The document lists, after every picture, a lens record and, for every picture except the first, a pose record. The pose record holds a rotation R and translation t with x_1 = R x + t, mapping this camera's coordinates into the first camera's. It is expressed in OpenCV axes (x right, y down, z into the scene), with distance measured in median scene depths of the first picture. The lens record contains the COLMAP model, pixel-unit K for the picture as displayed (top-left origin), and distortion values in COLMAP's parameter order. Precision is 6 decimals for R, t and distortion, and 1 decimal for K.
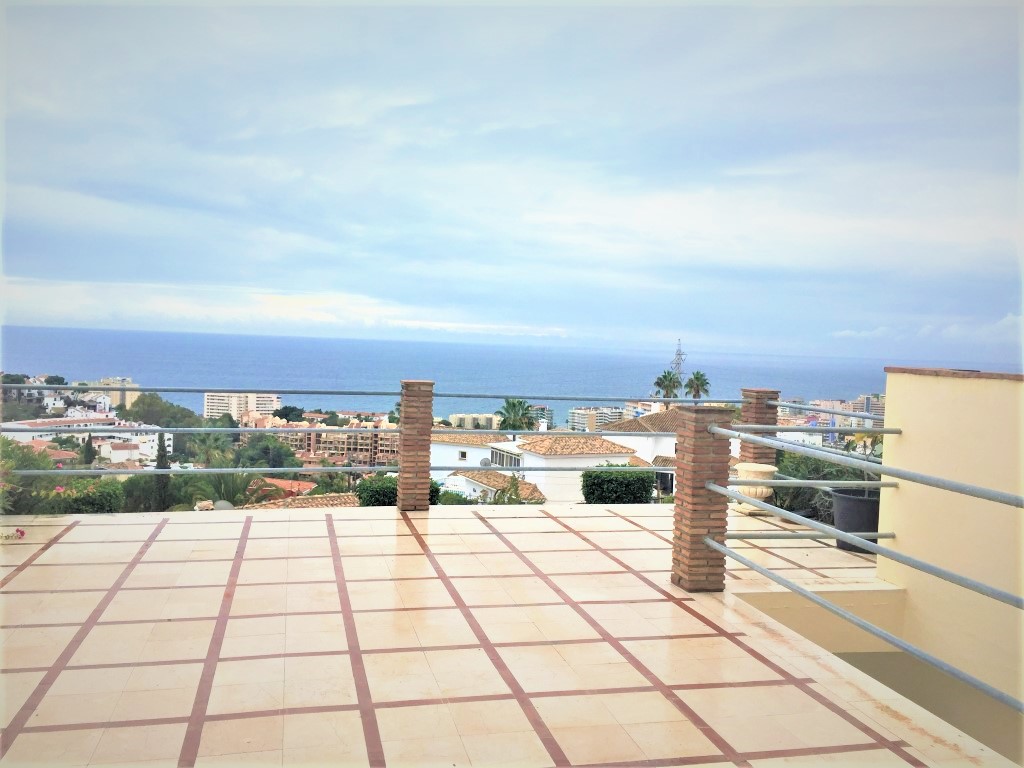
lens RADIAL K [[878.3, 0, 509.9], [0, 878.3, 333.1], [0, 0, 1]] dist [-0.004723, 0.001455]
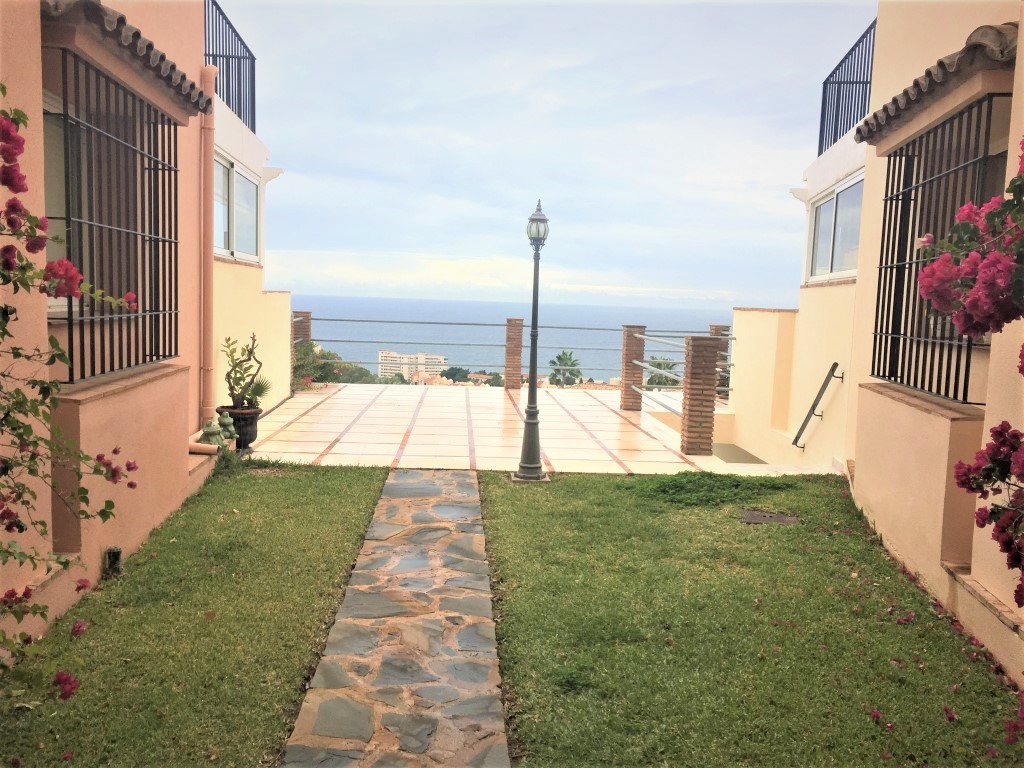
lens RADIAL K [[875.5, 0, 512.0], [0, 875.5, 384.0], [0, 0, 1]] dist [0.003953, -0.003542]
pose [[0.983607, 0.008083, -0.180143, 0.218294], [0.009857, 0.995091, 0.098472, 0.009685], [0.180055, -0.098634, 0.978699, -0.790549]]
